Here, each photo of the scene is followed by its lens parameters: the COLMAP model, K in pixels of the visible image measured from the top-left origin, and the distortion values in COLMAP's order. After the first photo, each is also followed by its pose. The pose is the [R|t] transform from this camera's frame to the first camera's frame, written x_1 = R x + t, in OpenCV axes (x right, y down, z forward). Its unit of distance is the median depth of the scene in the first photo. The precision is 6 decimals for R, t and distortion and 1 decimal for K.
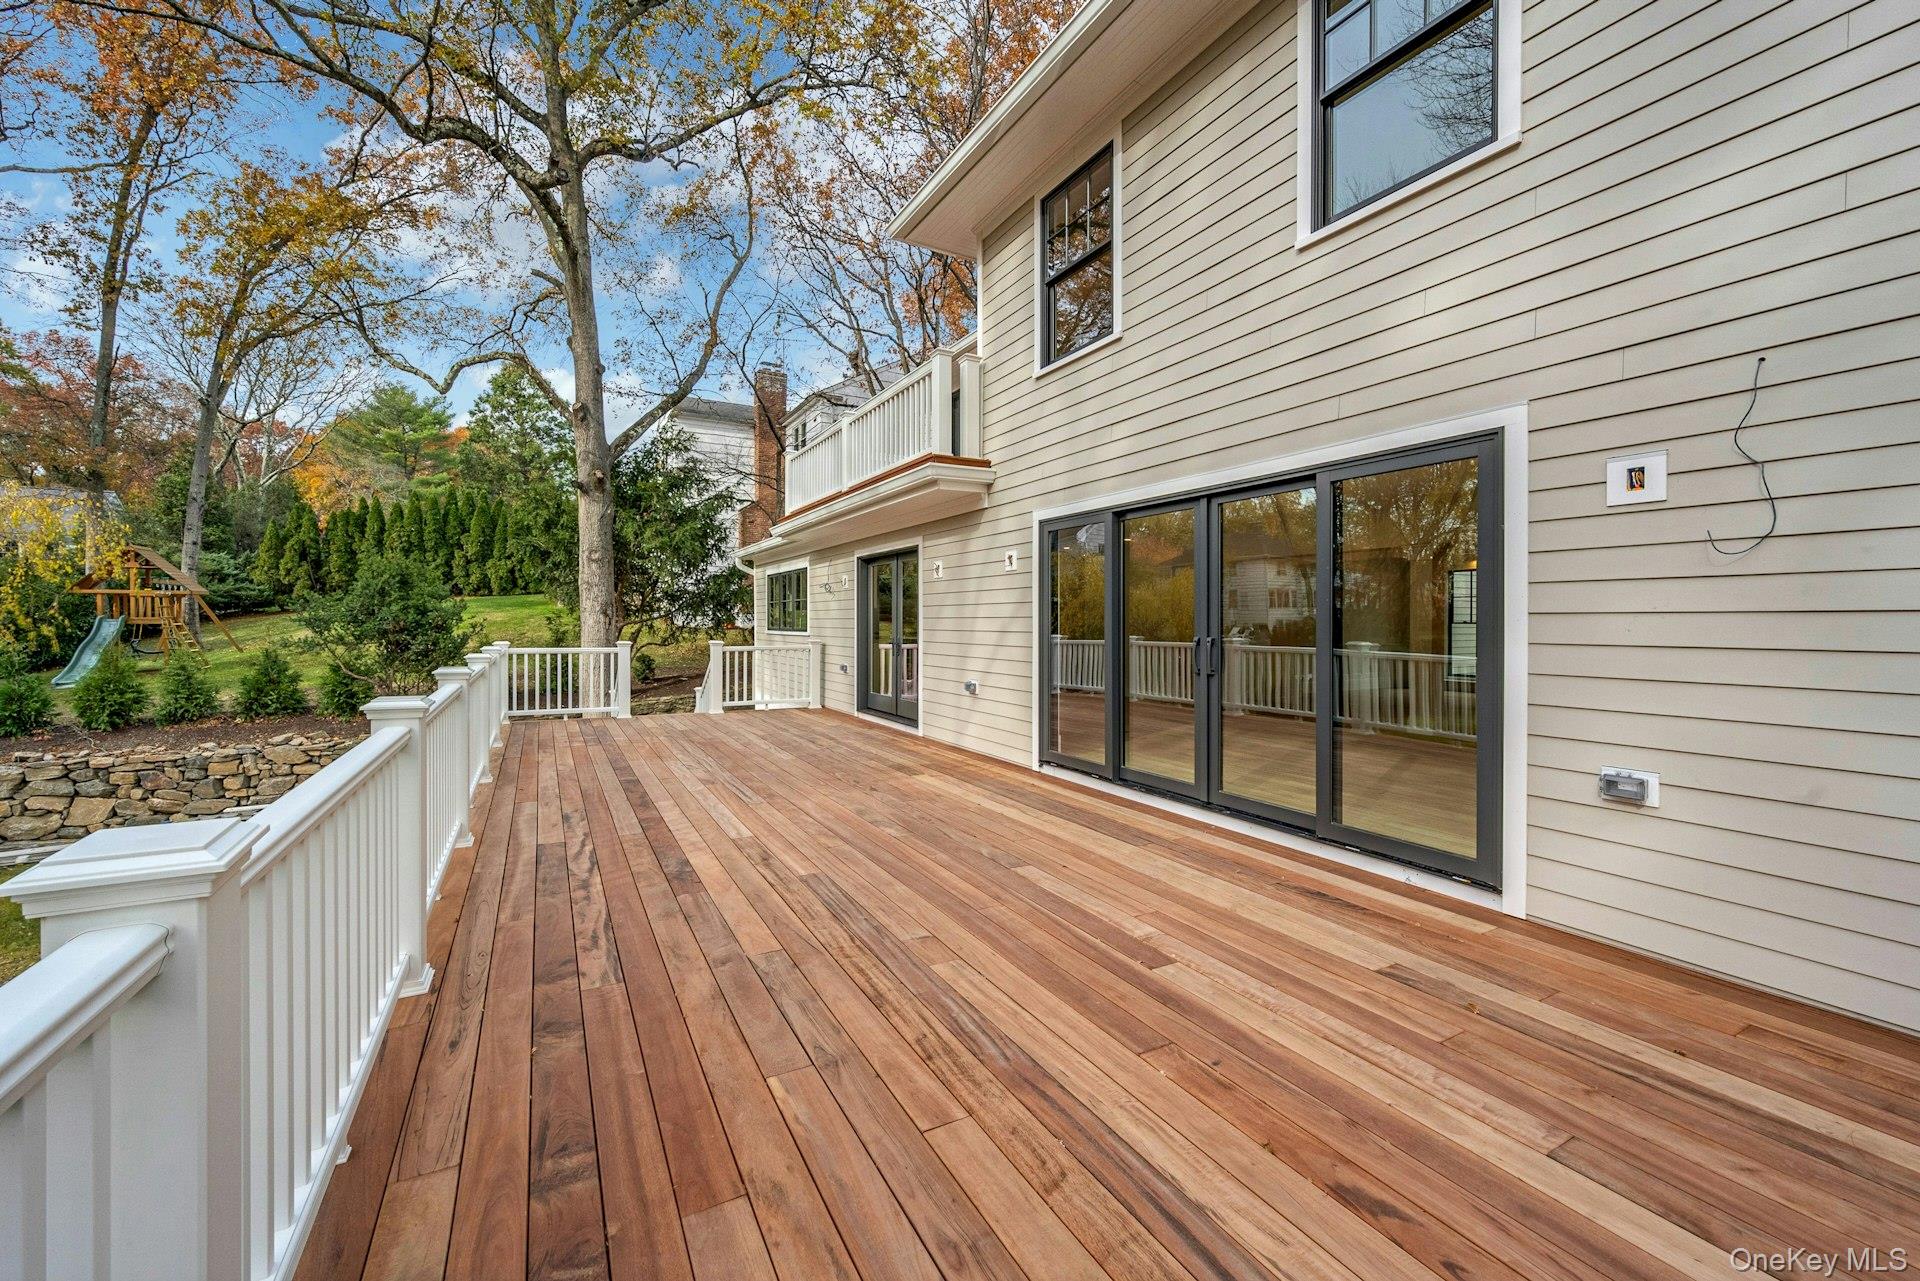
lens RADIAL K [[722.3, 0, 964.0], [0, 722.3, 620.9], [0, 0, 1]] dist [-0.000374, -0.000014]
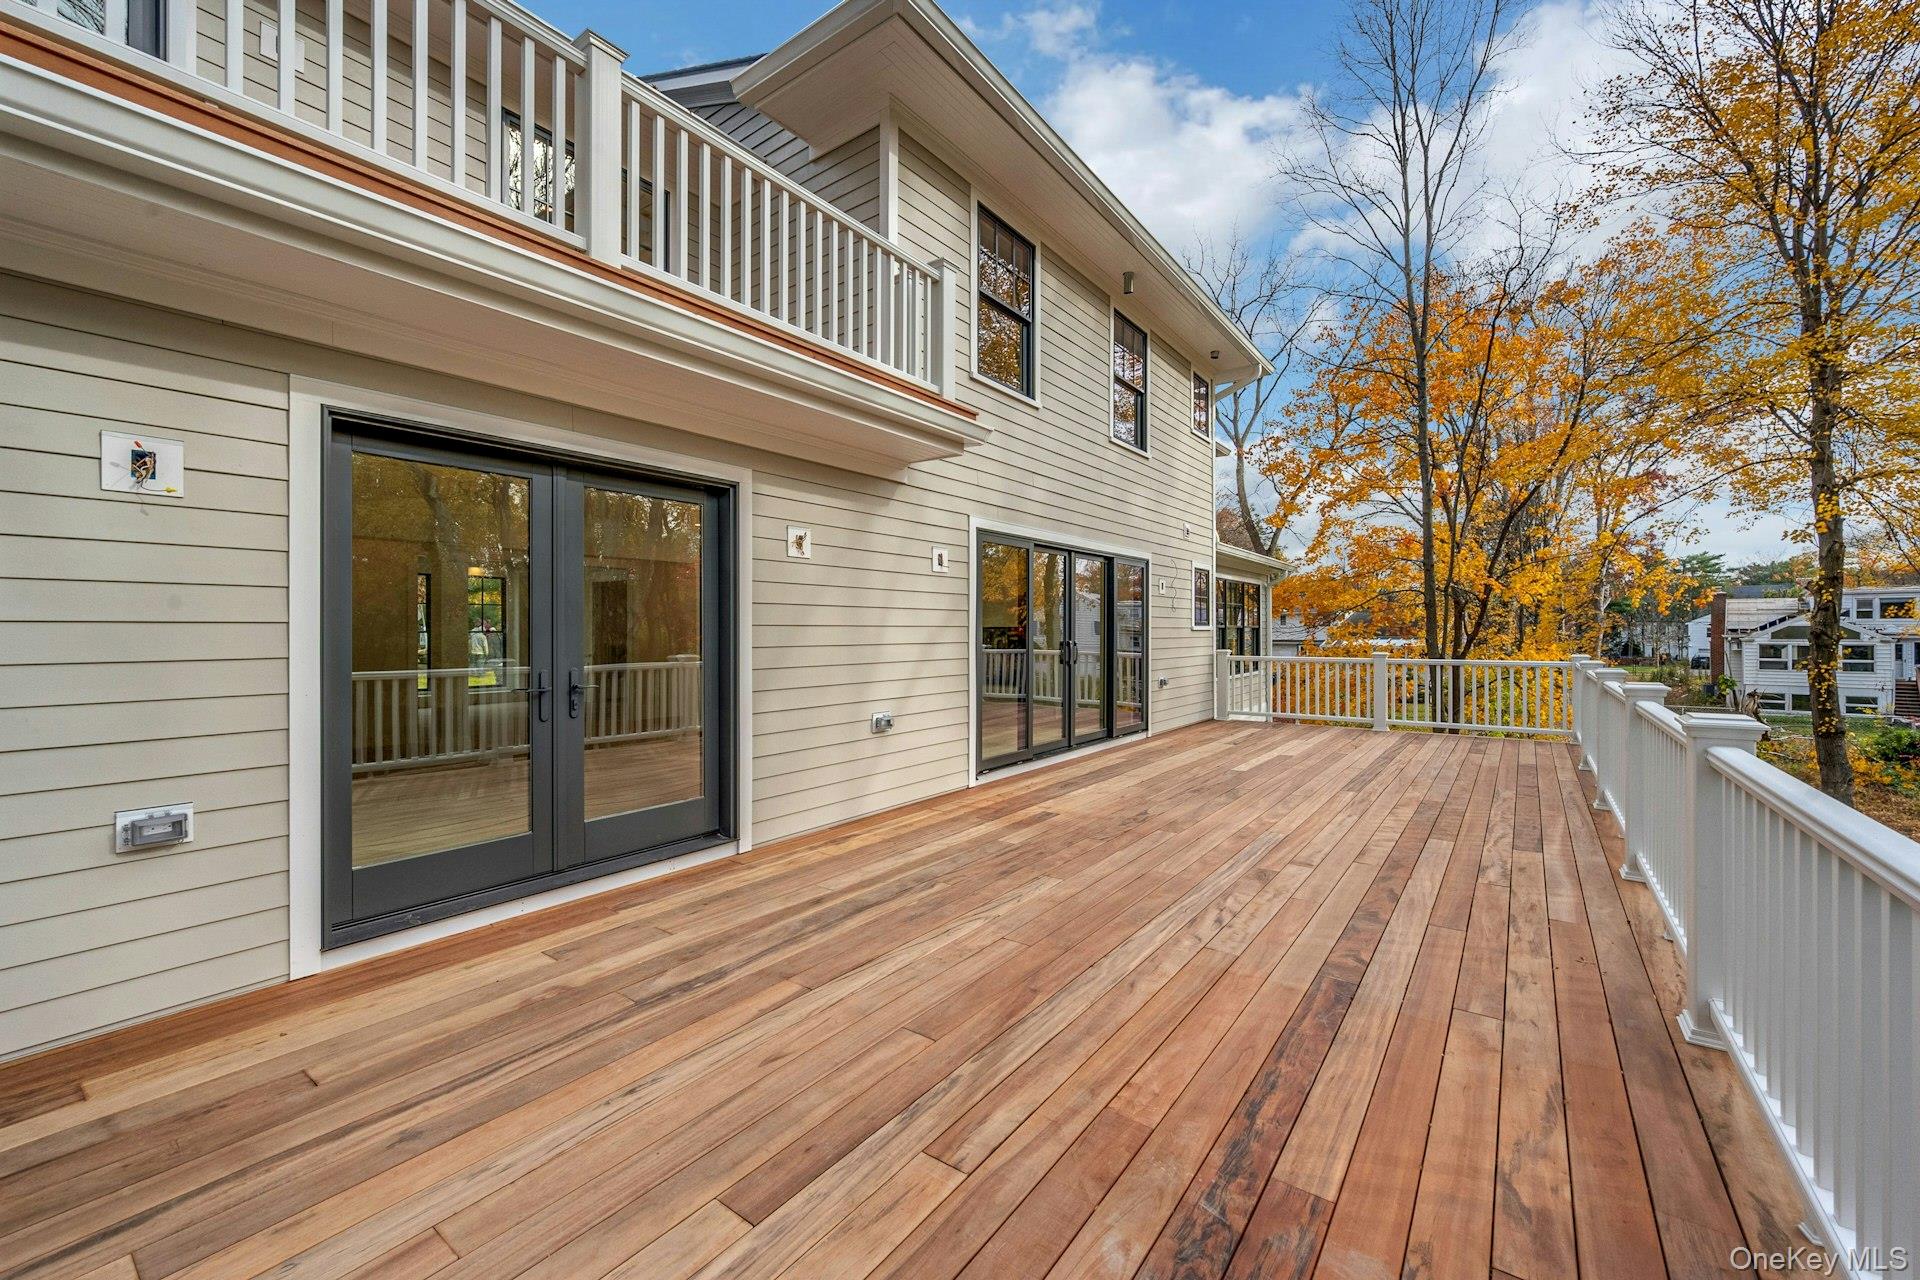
lens RADIAL K [[769.2, 0, 957.3], [0, 769.2, 631.5], [0, 0, 1]] dist [-0.000834, -0.000018]
pose [[-0.390950, 0.000306, 0.920412, -0.736774], [-0.000122, 1.000000, -0.000384, 0.001221], [-0.920412, -0.000262, -0.390950, 1.253670]]
